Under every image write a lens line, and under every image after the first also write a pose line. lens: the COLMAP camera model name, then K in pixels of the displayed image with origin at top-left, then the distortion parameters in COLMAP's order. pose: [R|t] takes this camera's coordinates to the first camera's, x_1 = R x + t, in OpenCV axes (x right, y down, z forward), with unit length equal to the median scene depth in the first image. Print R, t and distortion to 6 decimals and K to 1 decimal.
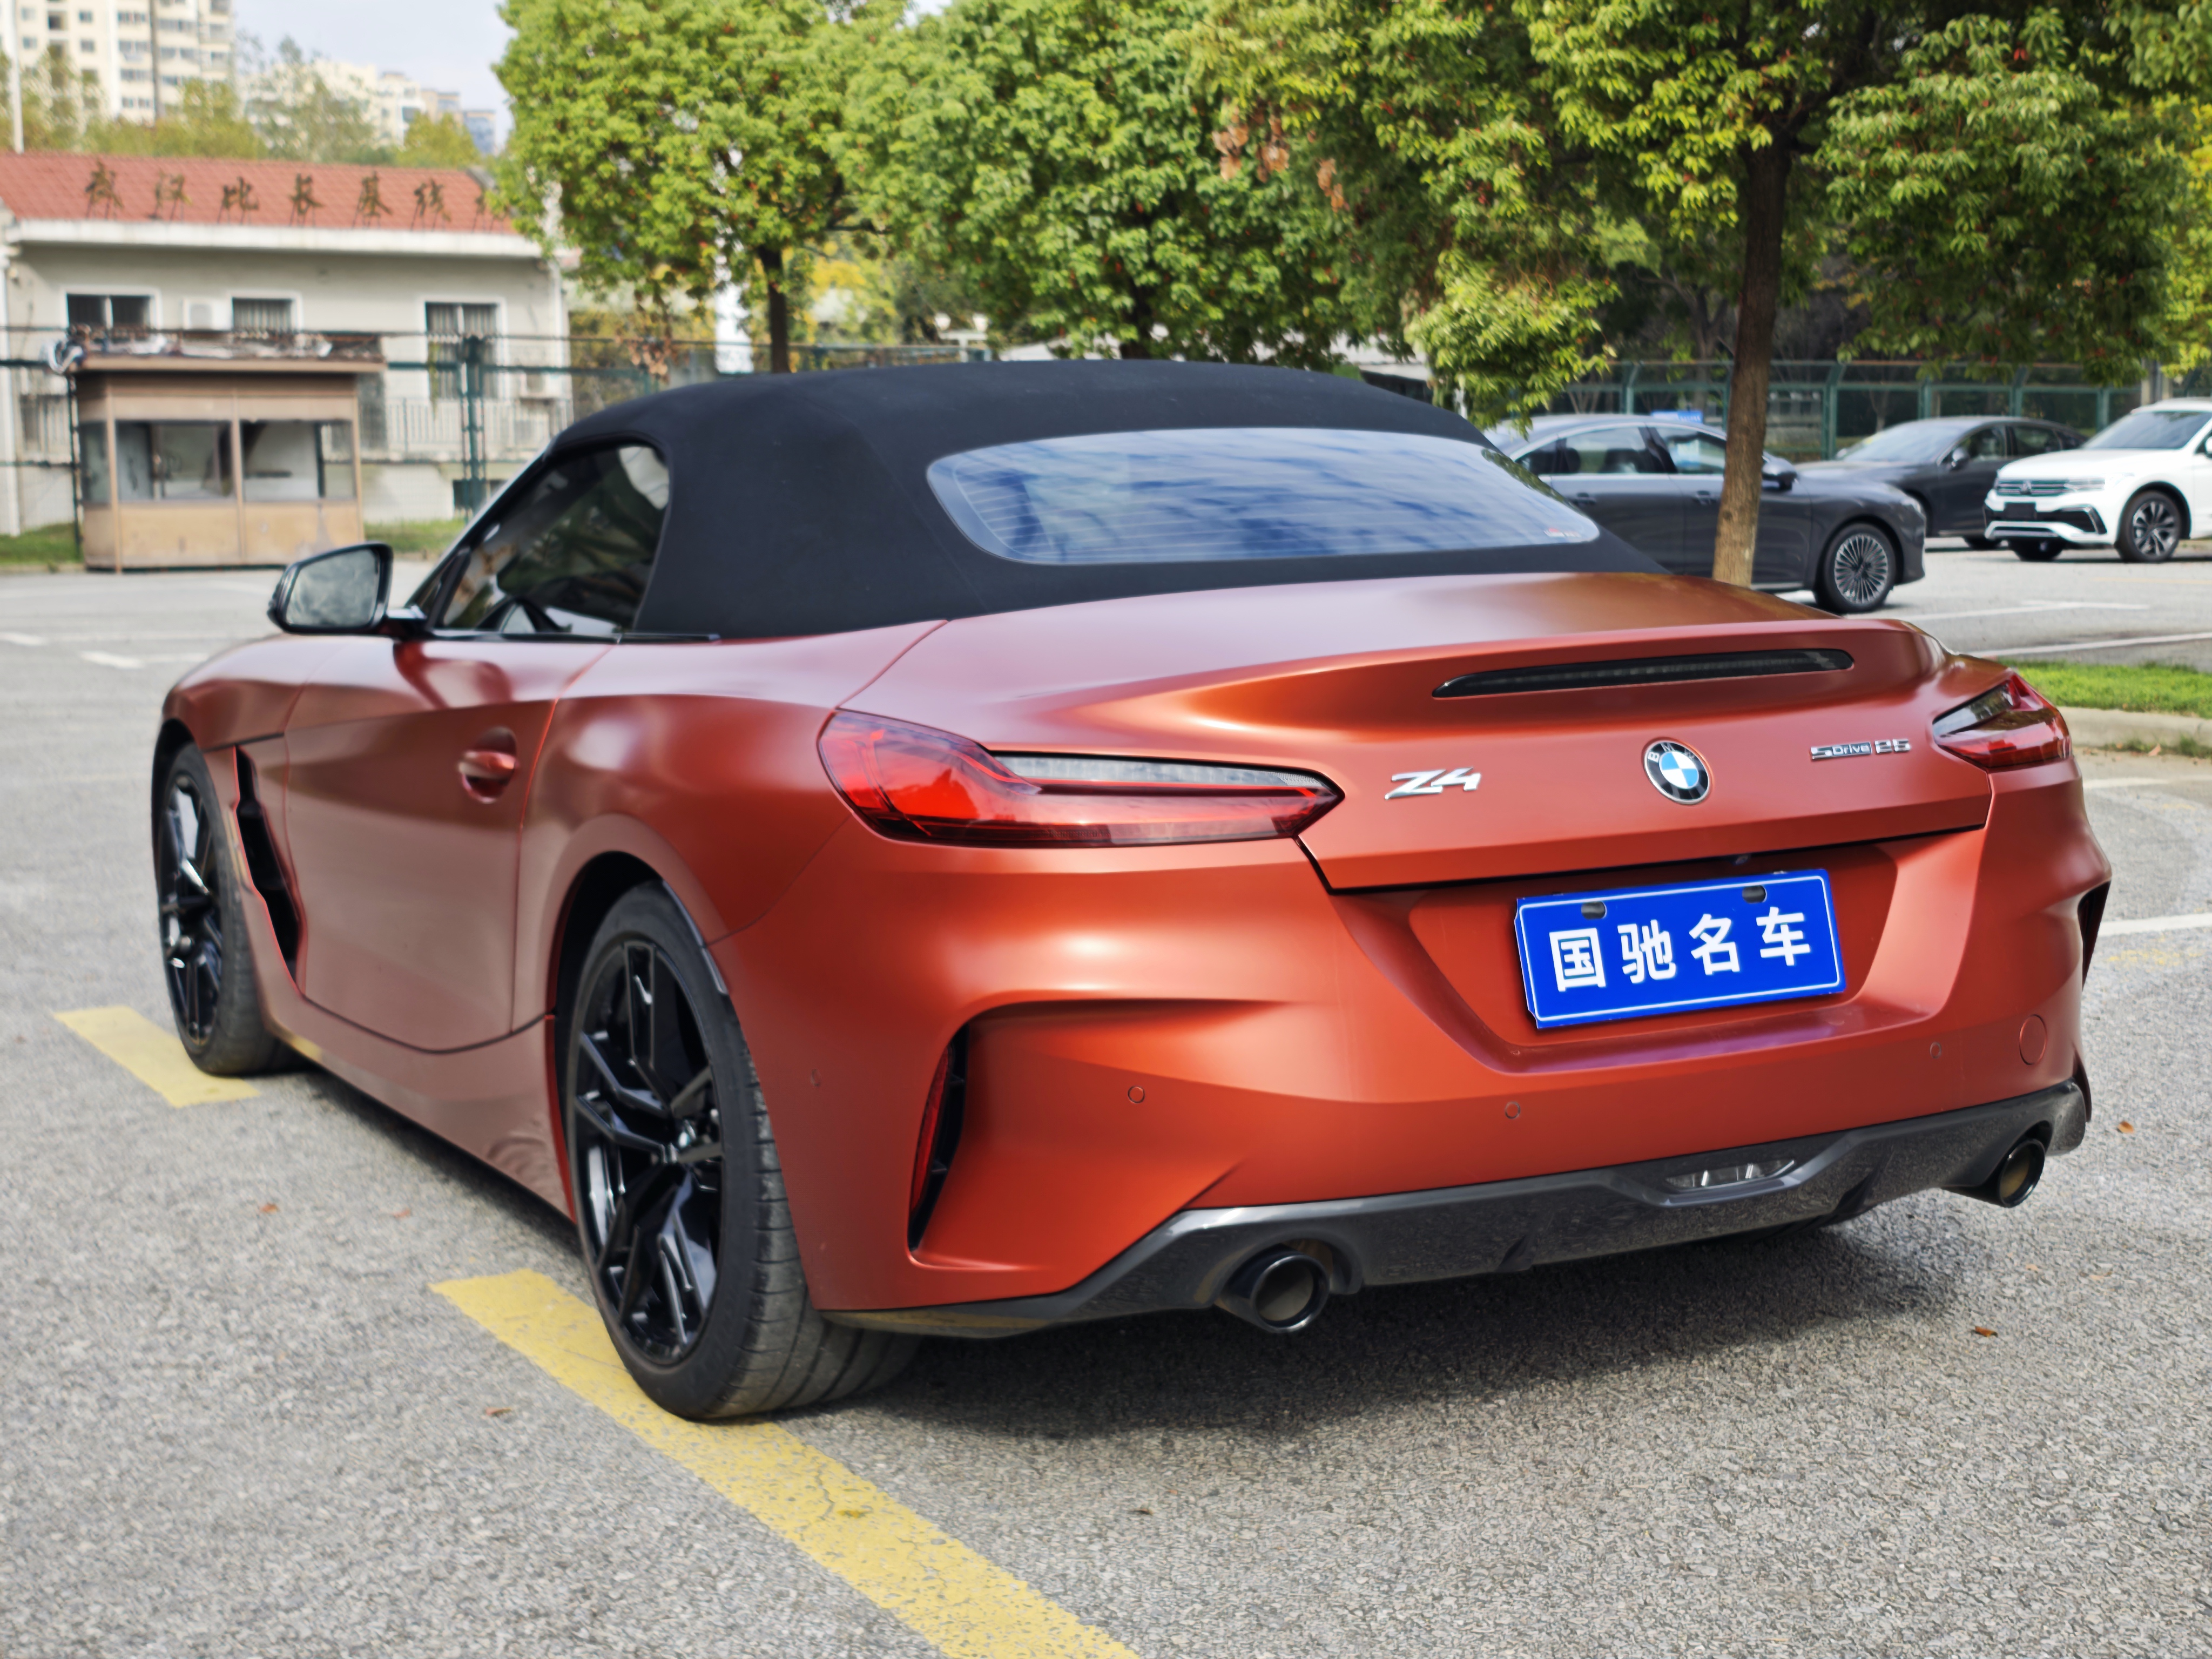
lens RADIAL K [[3068.2, 0, 1080.2], [0, 3068.2, 832.9], [0, 0, 1]] dist [0.154191, -0.503490]
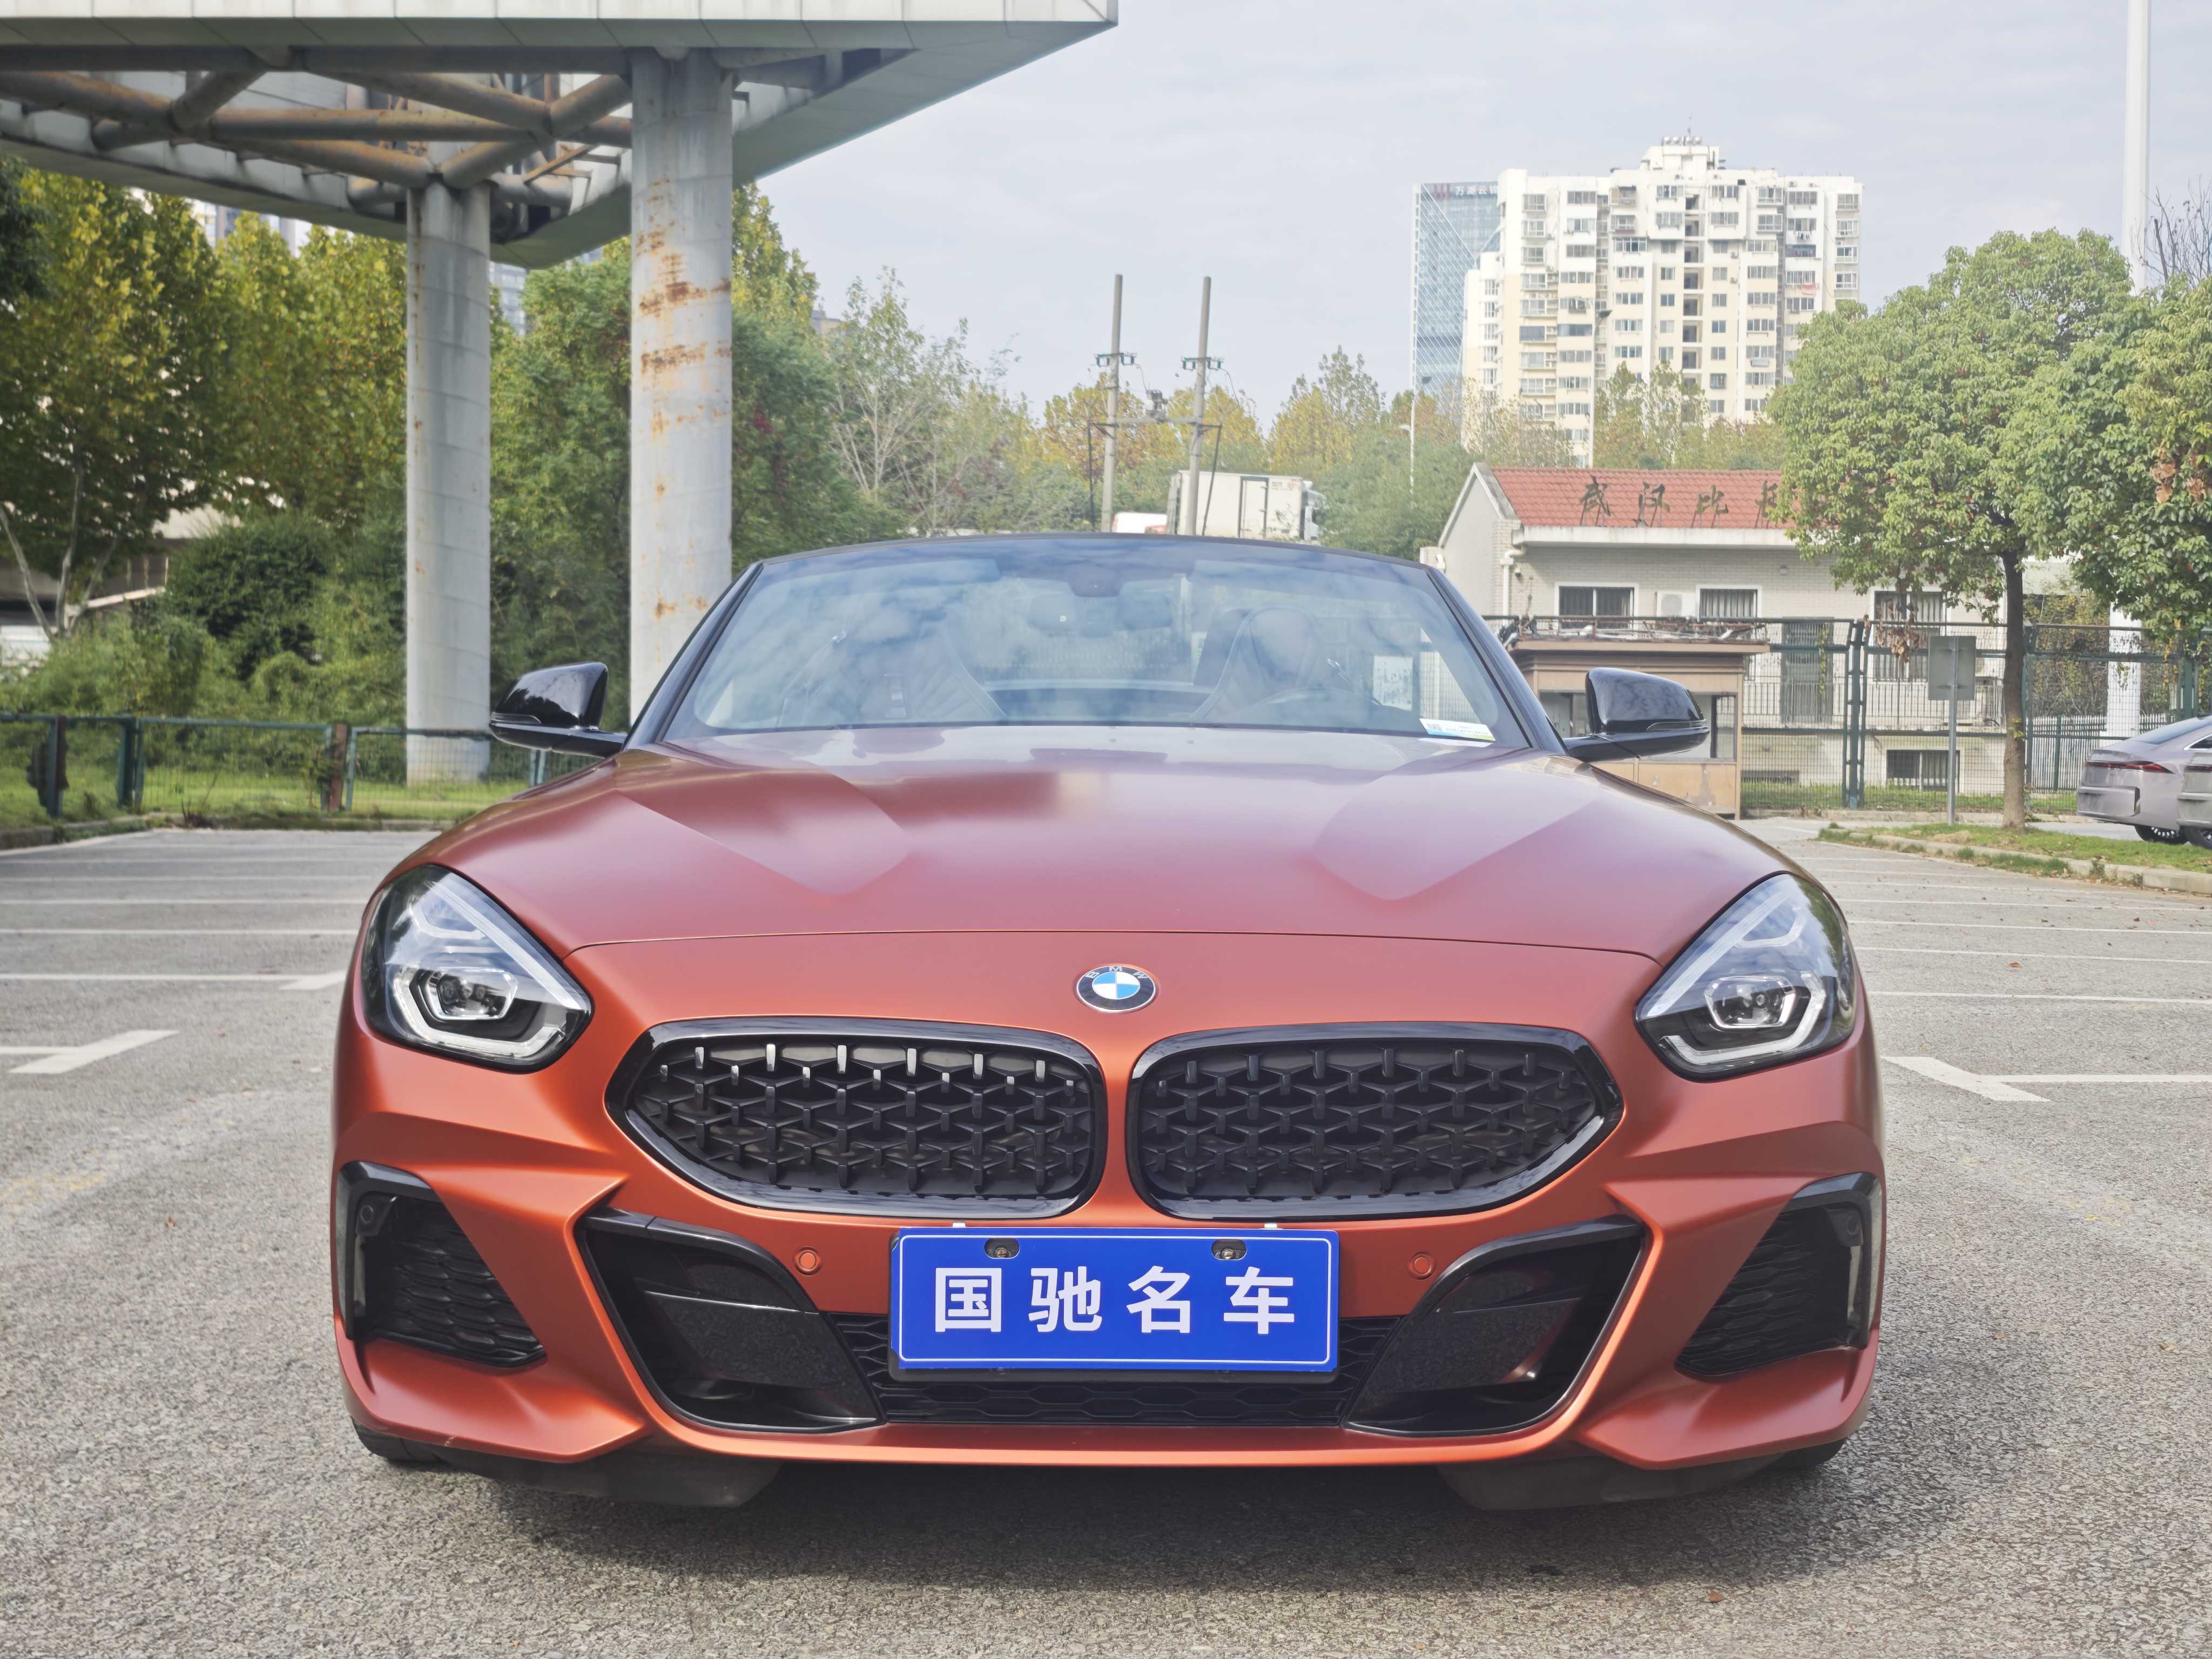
lens RADIAL K [[3054.3, 0, 1090.9], [0, 3054.3, 836.1], [0, 0, 1]] dist [0.183122, -0.684895]
pose [[0.873395, 0.039128, -0.485438, 0.227423], [-0.082338, 0.994282, -0.067998, 0.037685], [0.480001, 0.099359, 0.871623, -0.244819]]
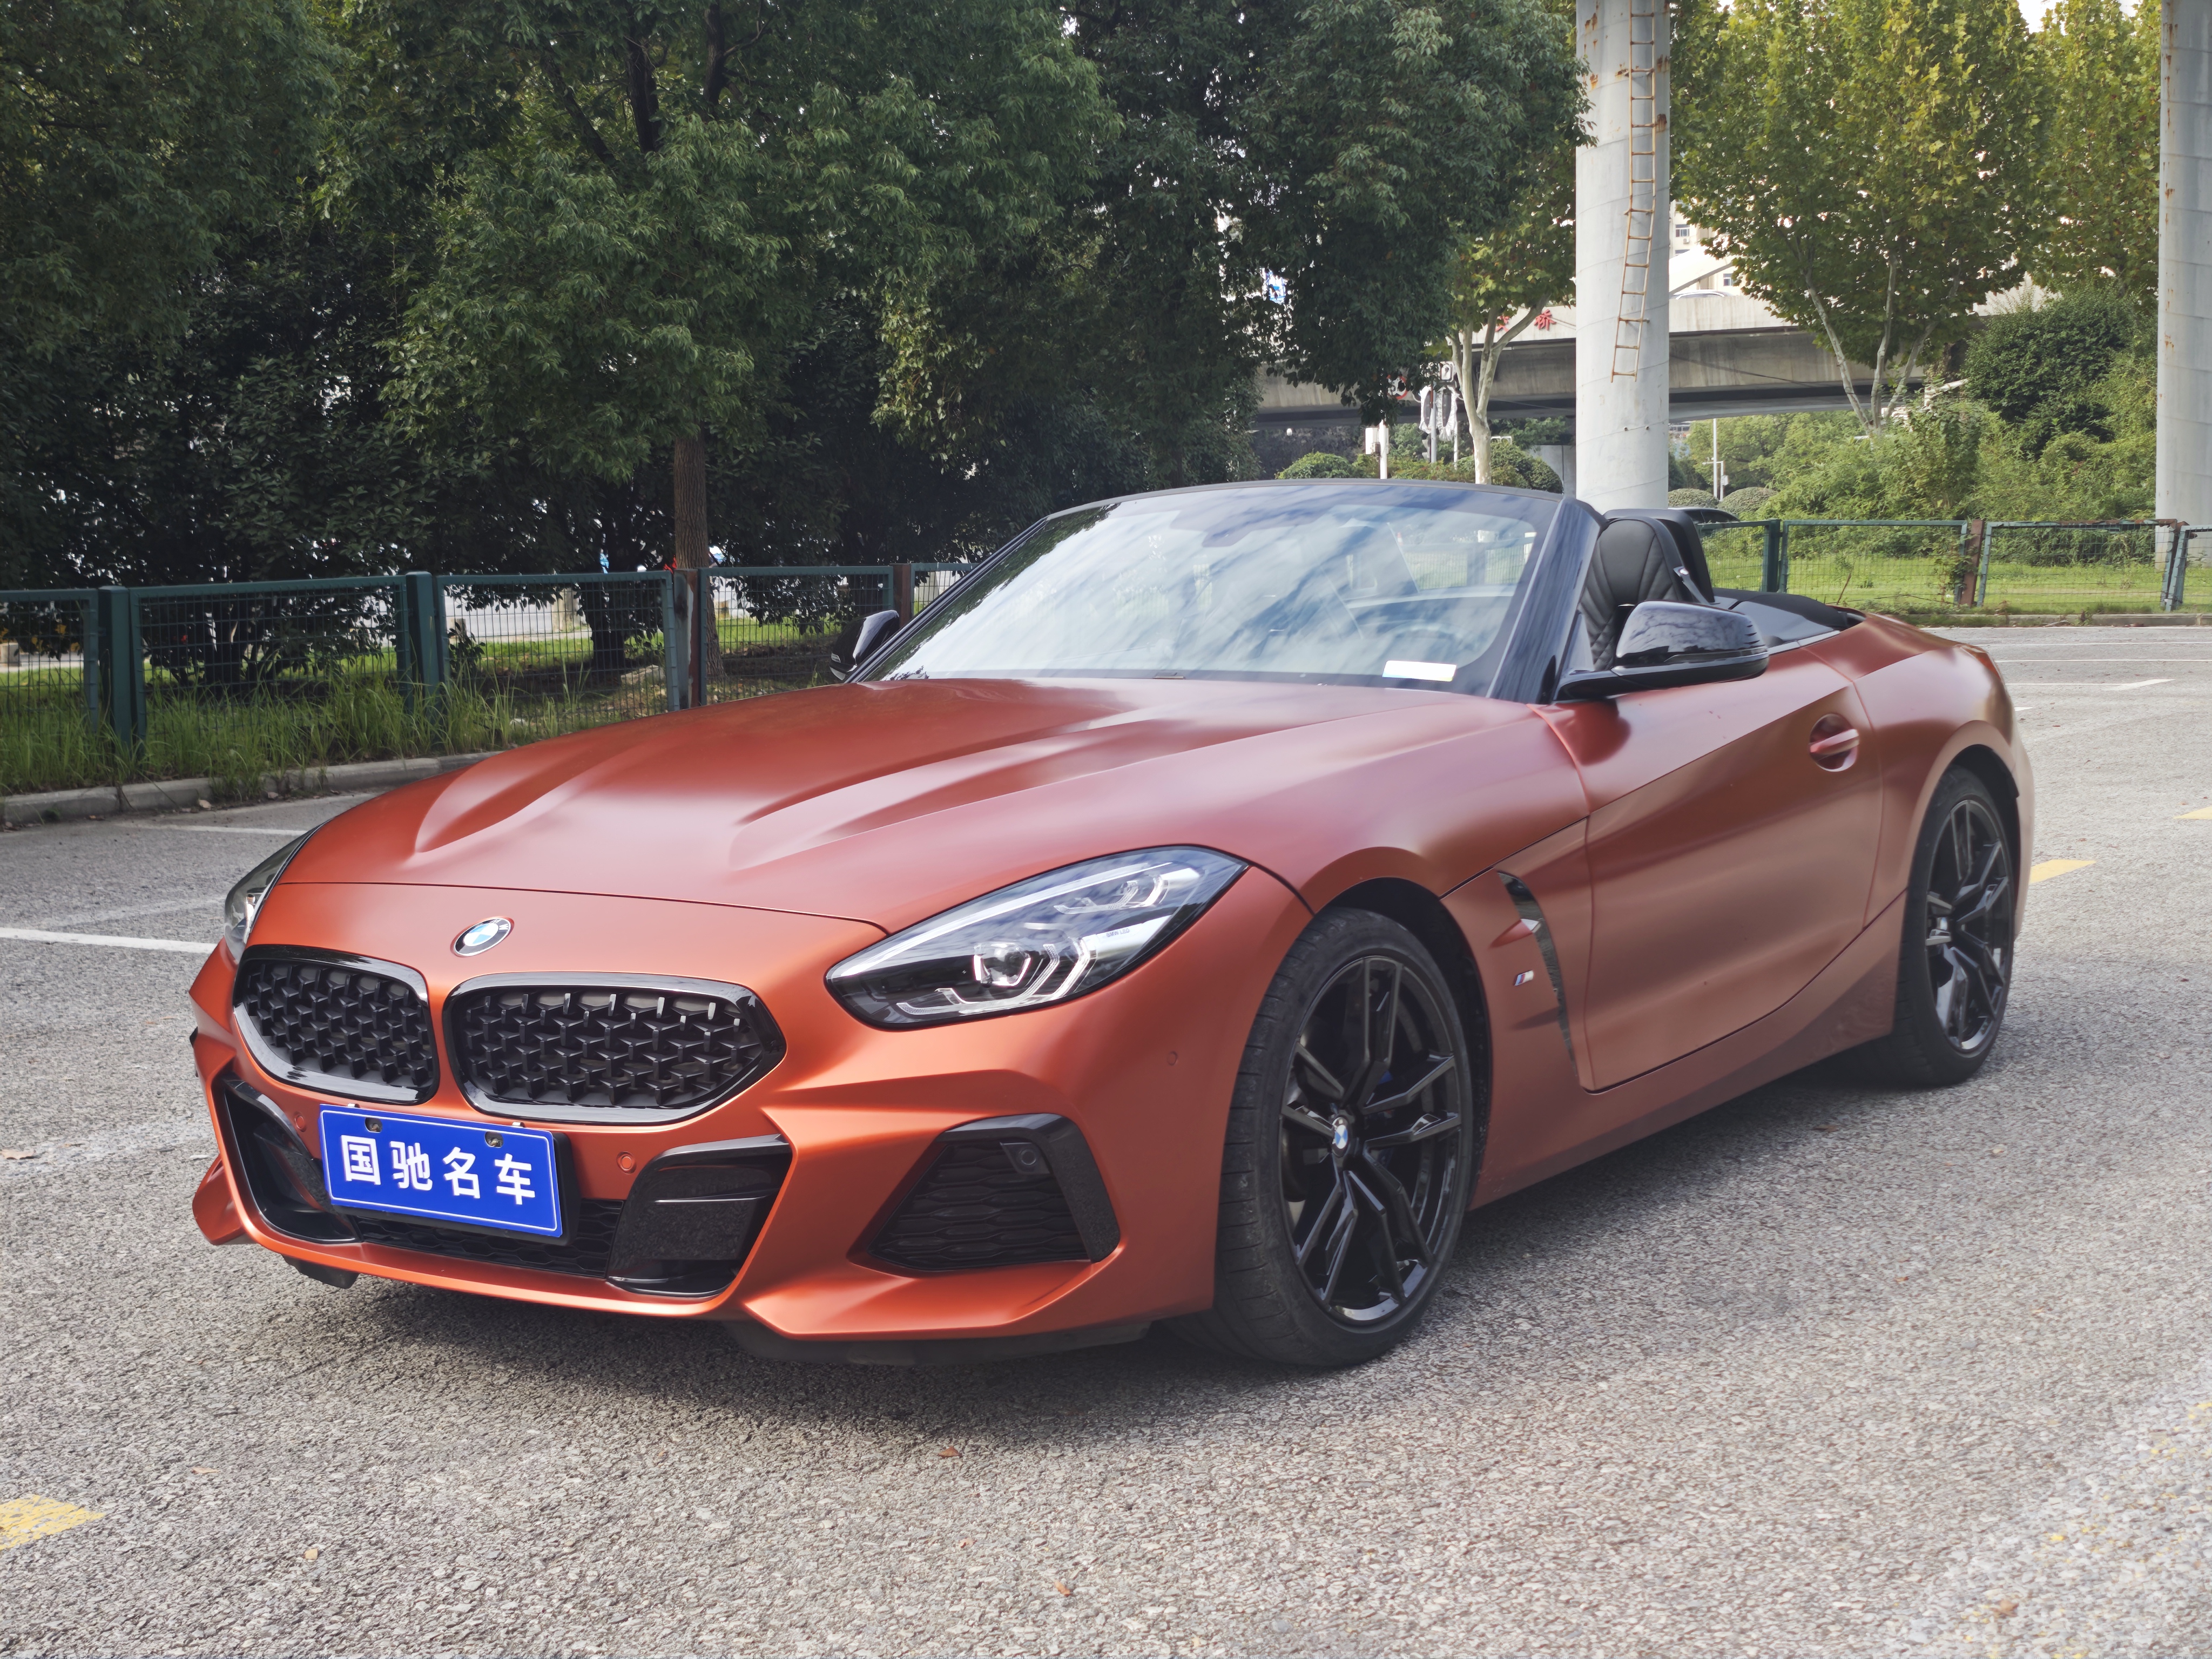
lens RADIAL K [[3036.6, 0, 1077.2], [0, 3036.6, 857.0], [0, 0, 1]] dist [0.166131, -0.589597]
pose [[0.430488, 0.101995, -0.896815, 0.356910], [-0.090813, 0.993447, 0.069393, 0.010954], [0.898016, 0.051569, 0.436929, -0.160569]]
